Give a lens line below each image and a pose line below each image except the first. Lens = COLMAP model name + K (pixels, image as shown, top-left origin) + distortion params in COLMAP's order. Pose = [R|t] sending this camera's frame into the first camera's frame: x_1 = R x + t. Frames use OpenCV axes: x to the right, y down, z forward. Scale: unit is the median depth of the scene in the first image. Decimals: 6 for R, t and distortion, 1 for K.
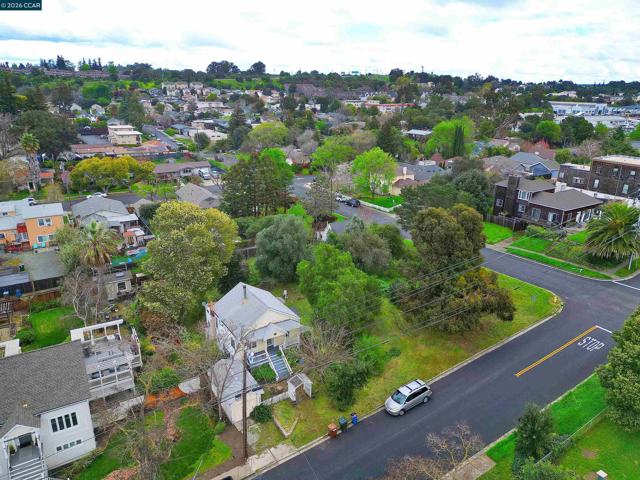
lens RADIAL K [[446.1, 0, 316.9], [0, 446.1, 238.8], [0, 0, 1]] dist [0.076039, -0.069418]
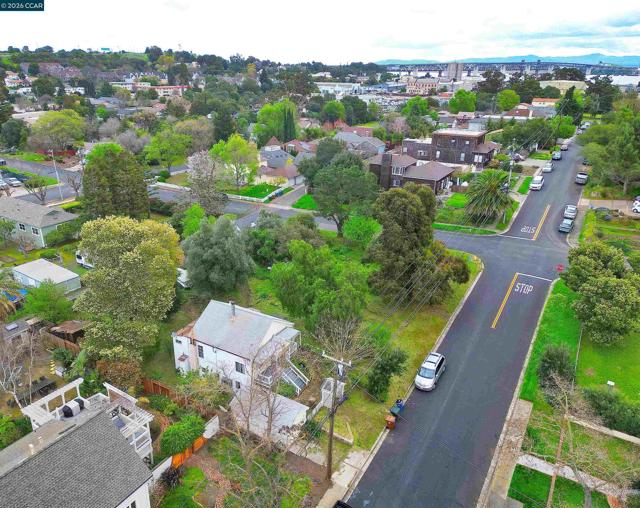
lens RADIAL K [[471.7, 0, 298.5], [0, 471.7, 252.9], [0, 0, 1]] dist [0.073482, -0.063147]
pose [[0.896735, -0.166525, 0.410044, -0.095477], [0.147595, 0.985995, 0.077649, -0.009646], [-0.417232, -0.009110, 0.908754, 0.025907]]
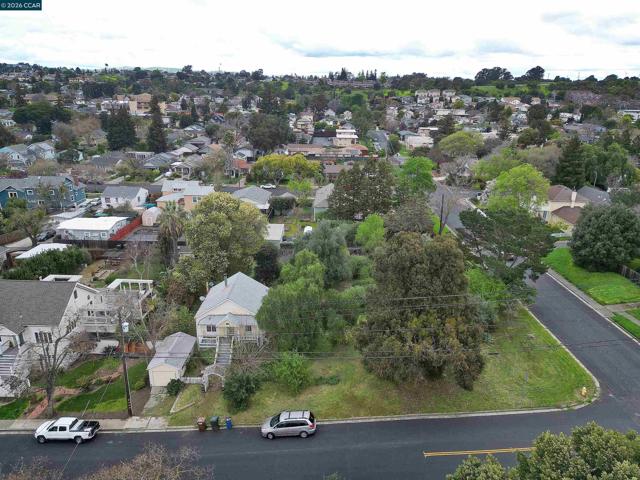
lens RADIAL K [[446.1, 0, 316.9], [0, 446.1, 238.8], [0, 0, 1]] dist [0.076039, -0.069418]
pose [[0.839192, 0.171513, -0.516081, 0.131947], [-0.179791, 0.983104, 0.034367, -0.012729], [0.513256, 0.063946, 0.855850, 0.043463]]
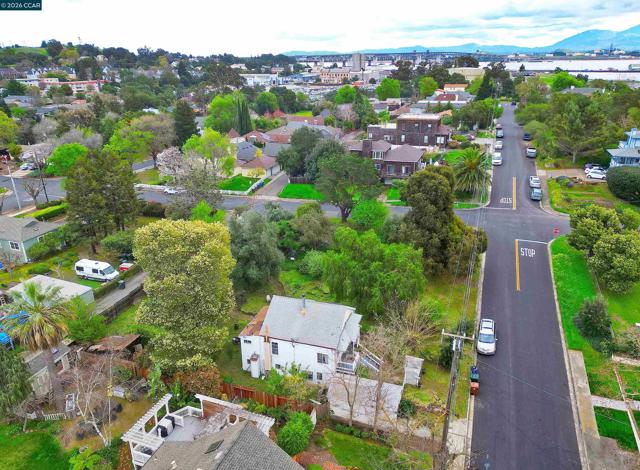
lens RADIAL K [[460.7, 0, 316.6], [0, 460.7, 237.8], [0, 0, 1]] dist [0.074943, -0.065905]
pose [[0.777365, -0.246086, 0.578917, -0.148304], [0.224002, 0.968269, 0.110804, -0.022178], [-0.587815, 0.043543, 0.807822, 0.059862]]
